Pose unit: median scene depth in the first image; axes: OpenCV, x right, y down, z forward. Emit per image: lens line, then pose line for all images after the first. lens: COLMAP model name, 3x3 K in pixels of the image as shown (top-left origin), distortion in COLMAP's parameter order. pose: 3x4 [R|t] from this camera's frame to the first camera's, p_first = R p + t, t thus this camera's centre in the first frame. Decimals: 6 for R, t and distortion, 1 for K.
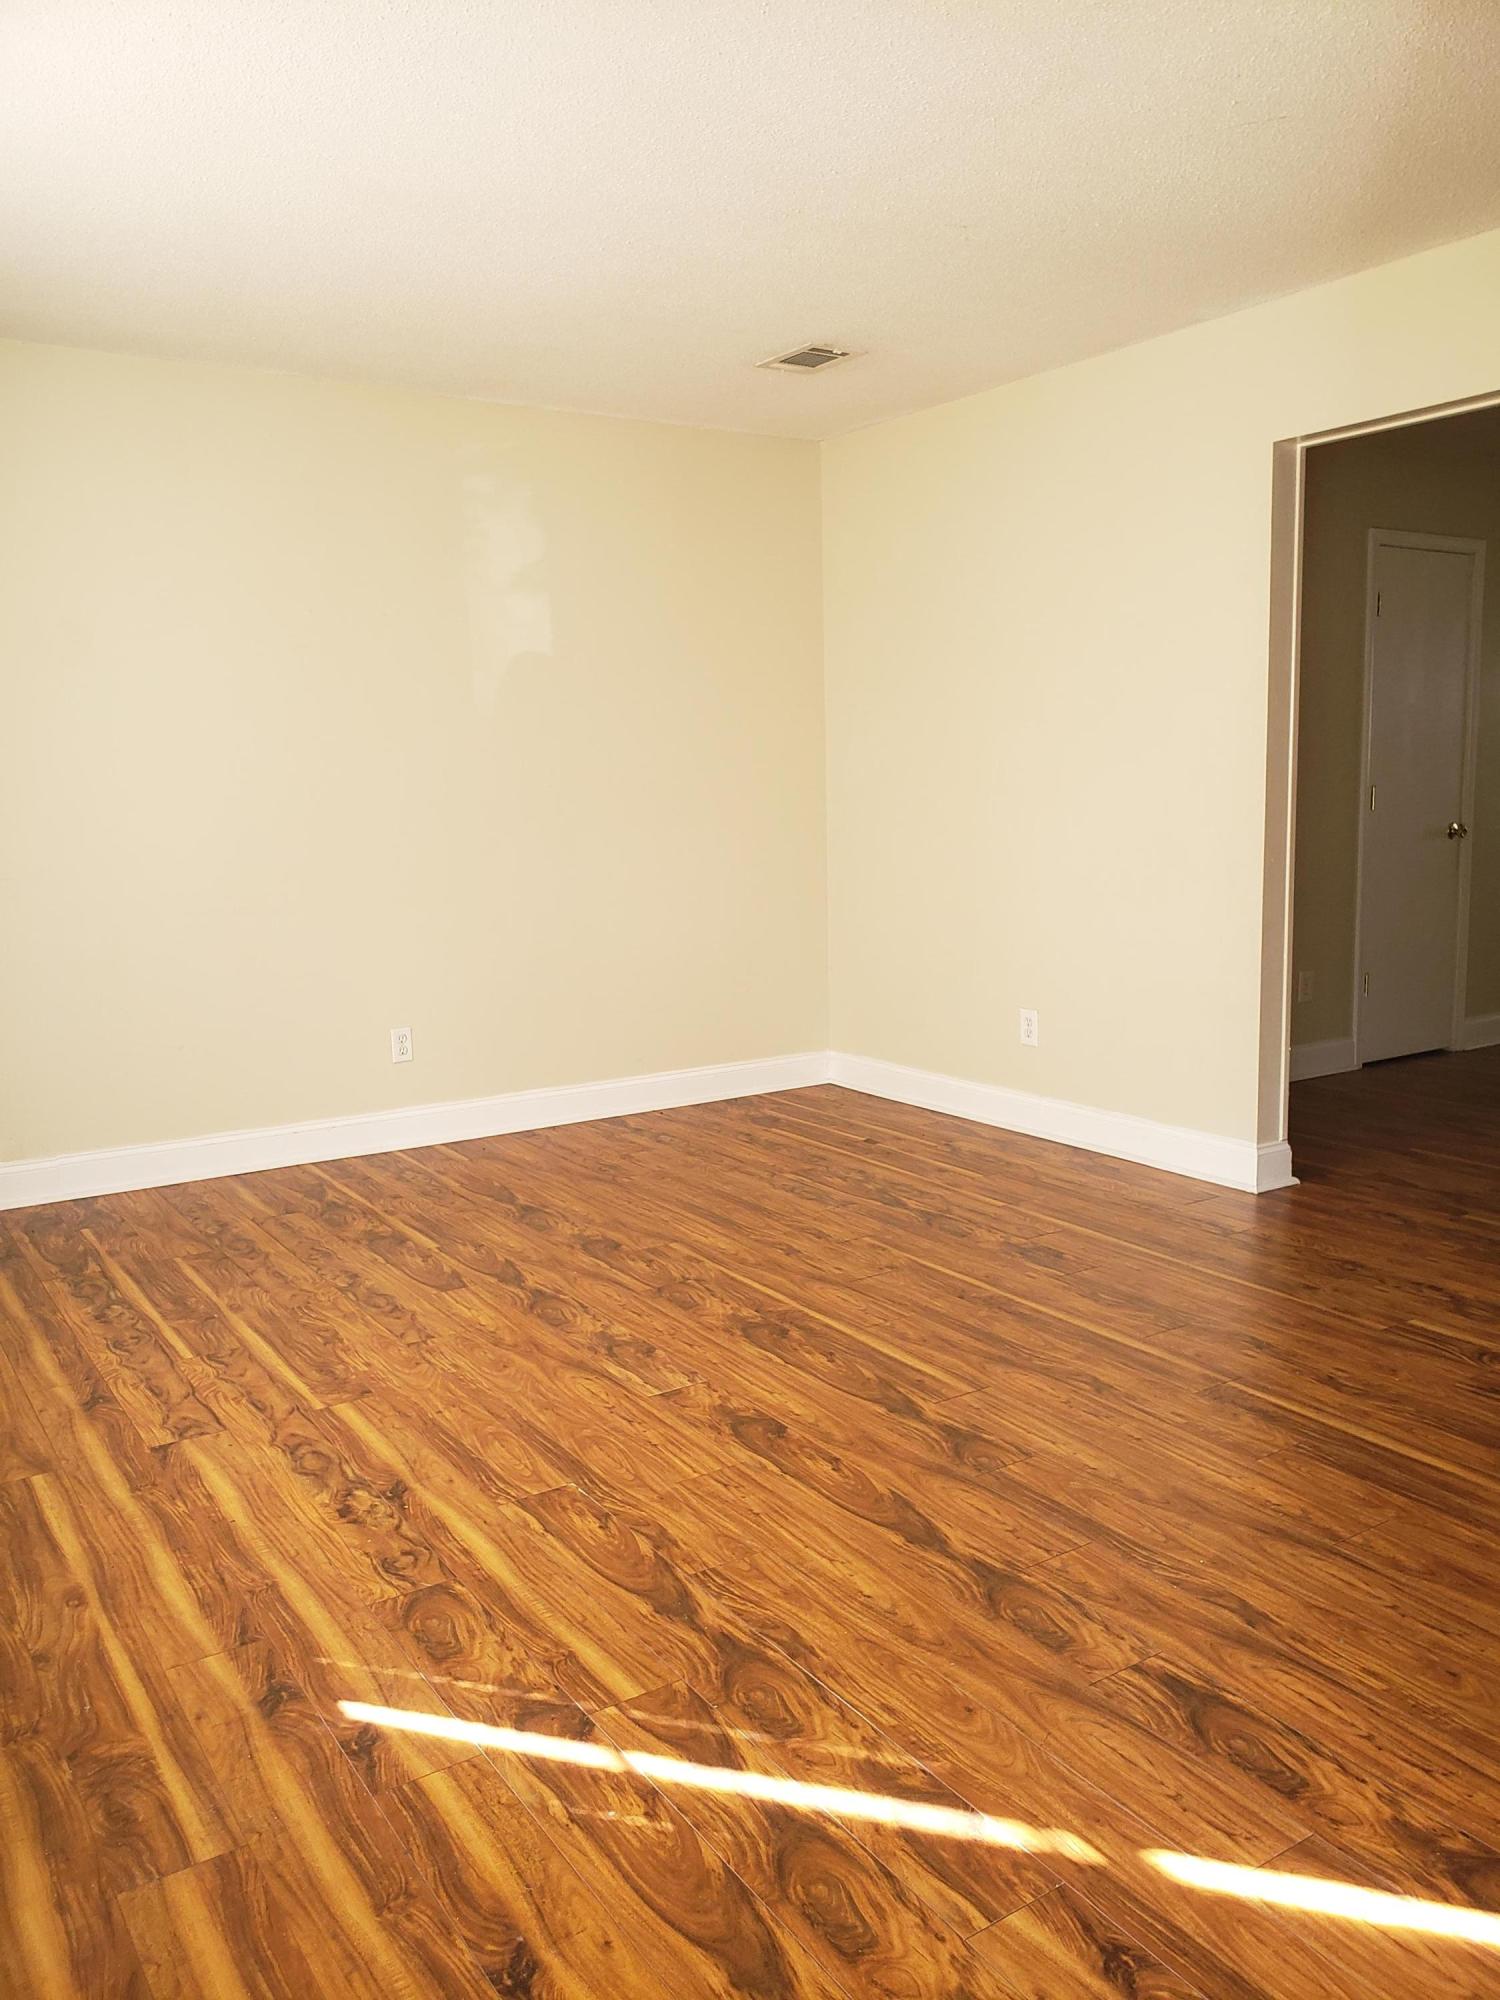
lens RADIAL K [[1557.5, 0, 750.0], [0, 1557.5, 1000.0], [0, 0, 1]] dist [0.006463, 0.007670]
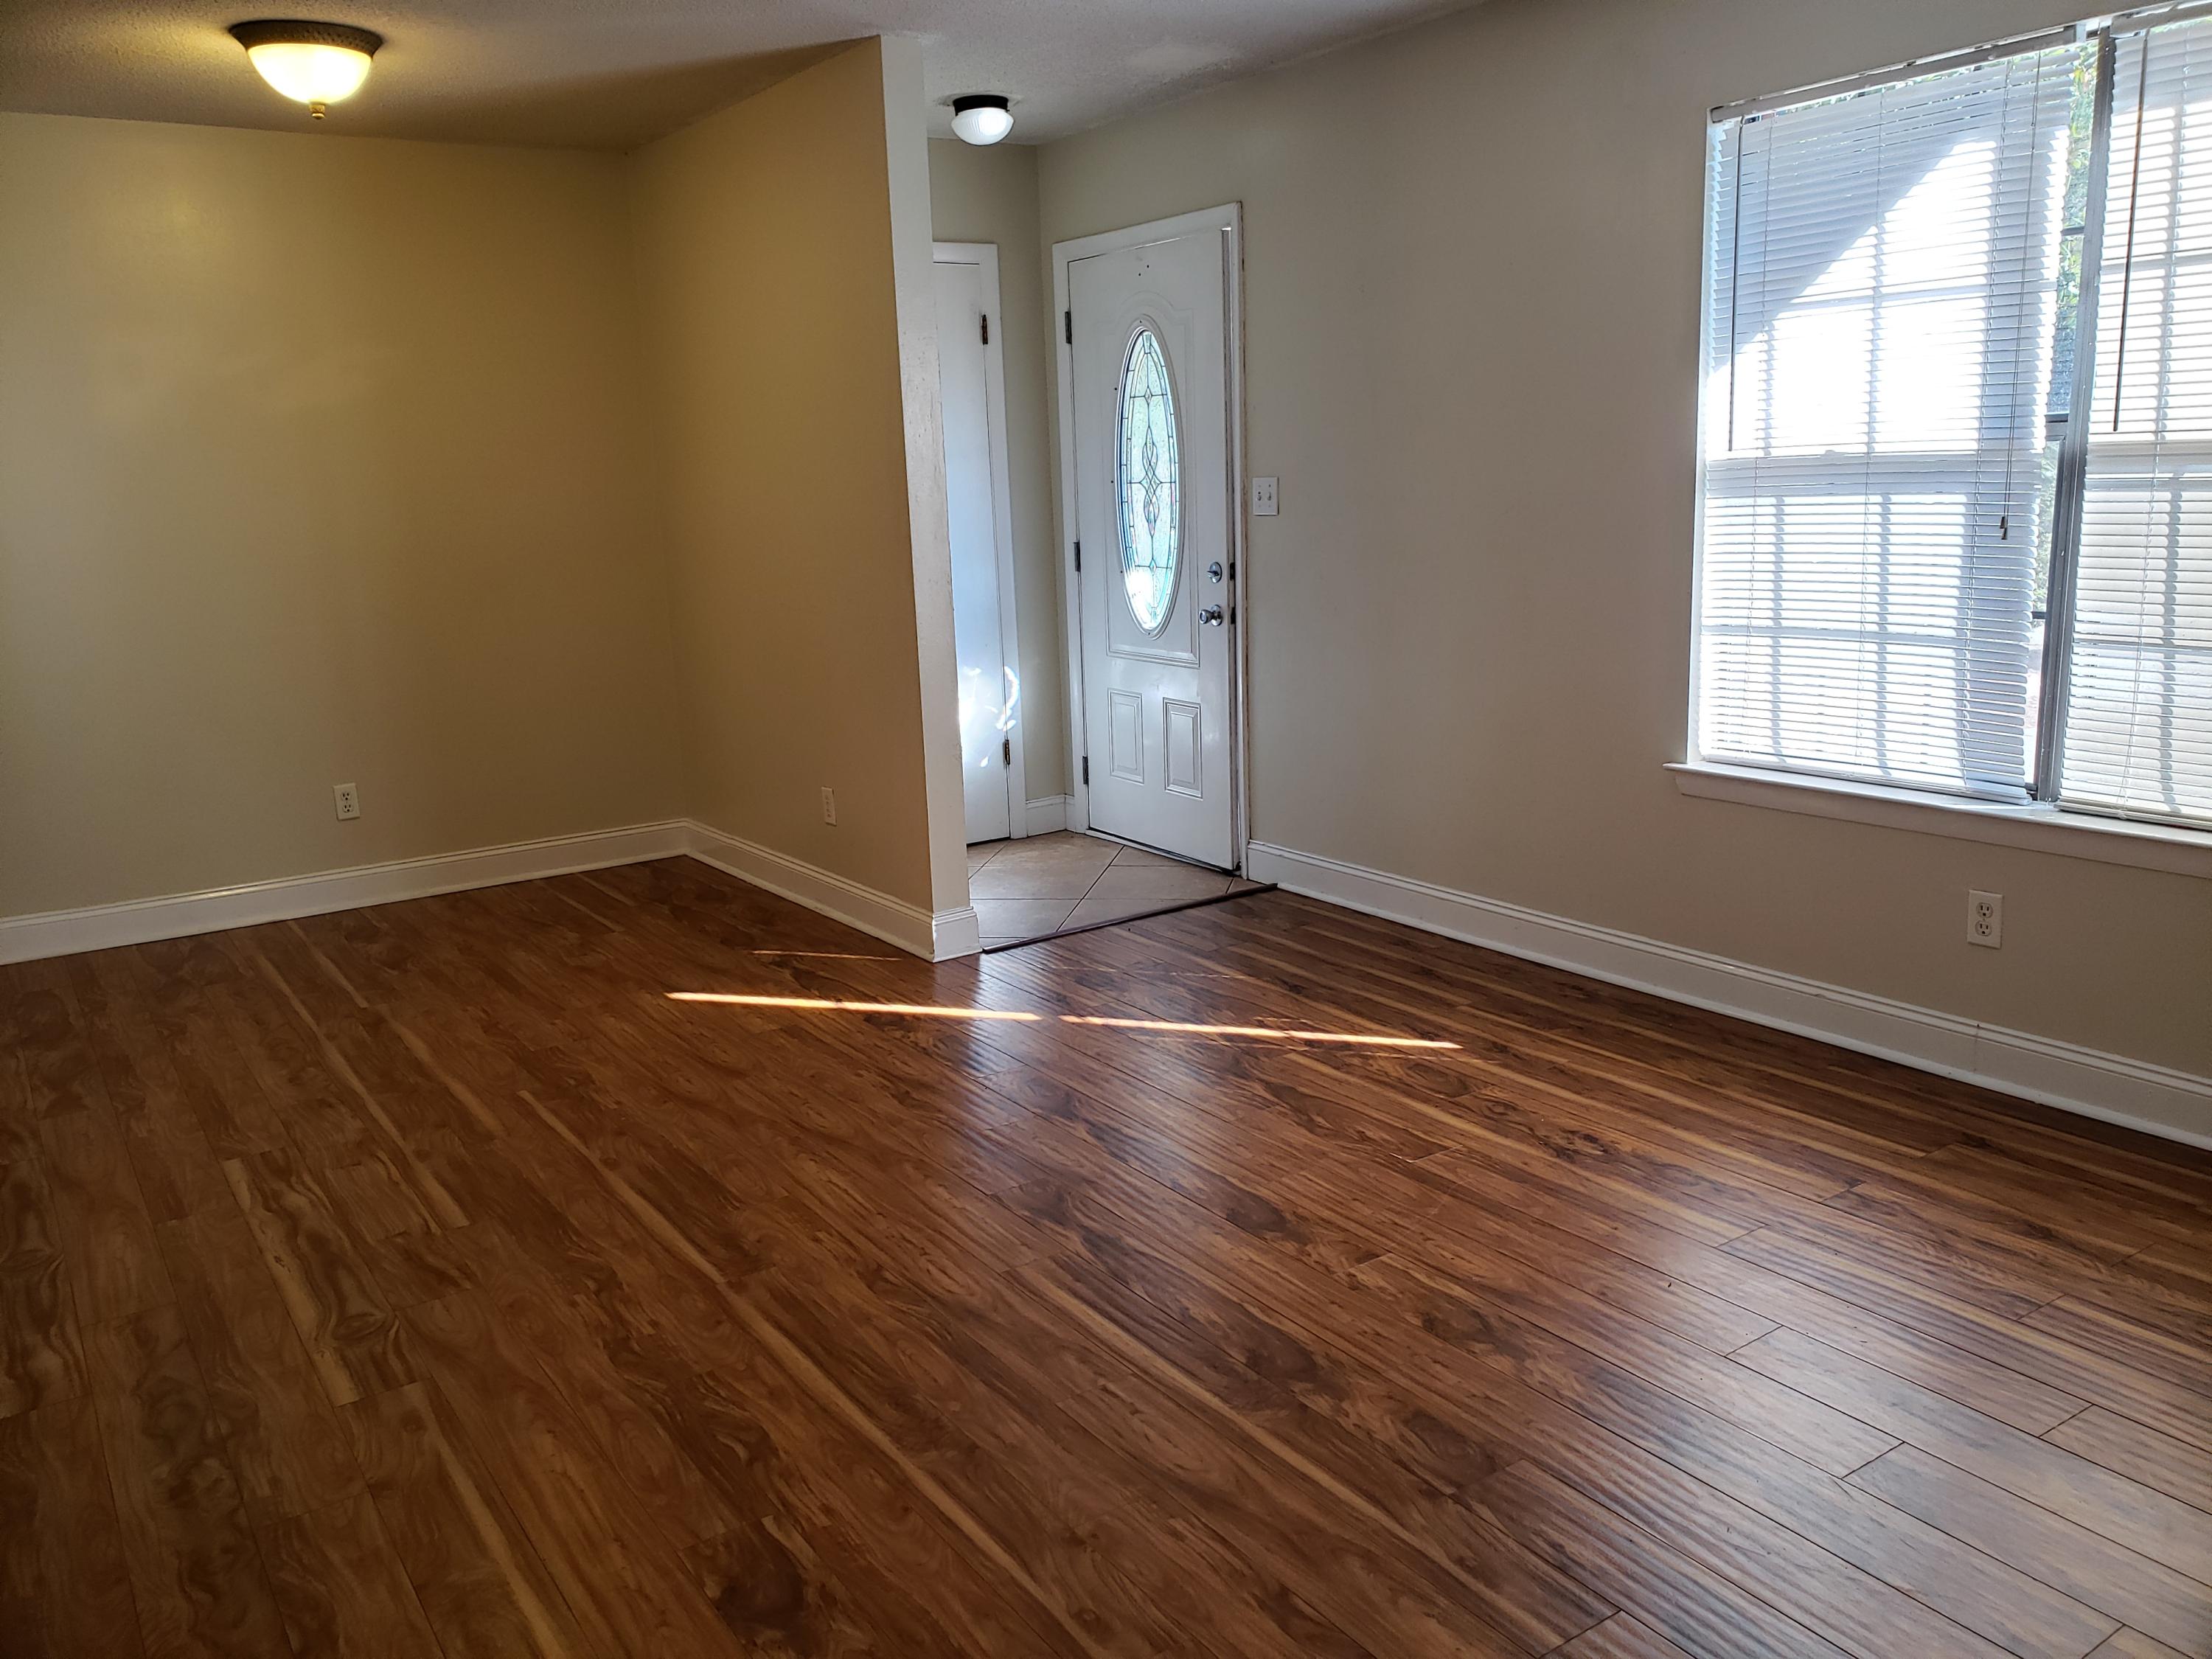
lens RADIAL K [[1722.6, 0, 1106.0], [0, 1722.6, 829.5], [0, 0, 1]] dist [0.006463, 0.007670]
pose [[-0.997983, 0.062551, -0.010850, 0.102815], [0.054980, 0.937016, 0.344931, -0.352322], [0.031743, 0.343639, -0.938565, 2.080811]]
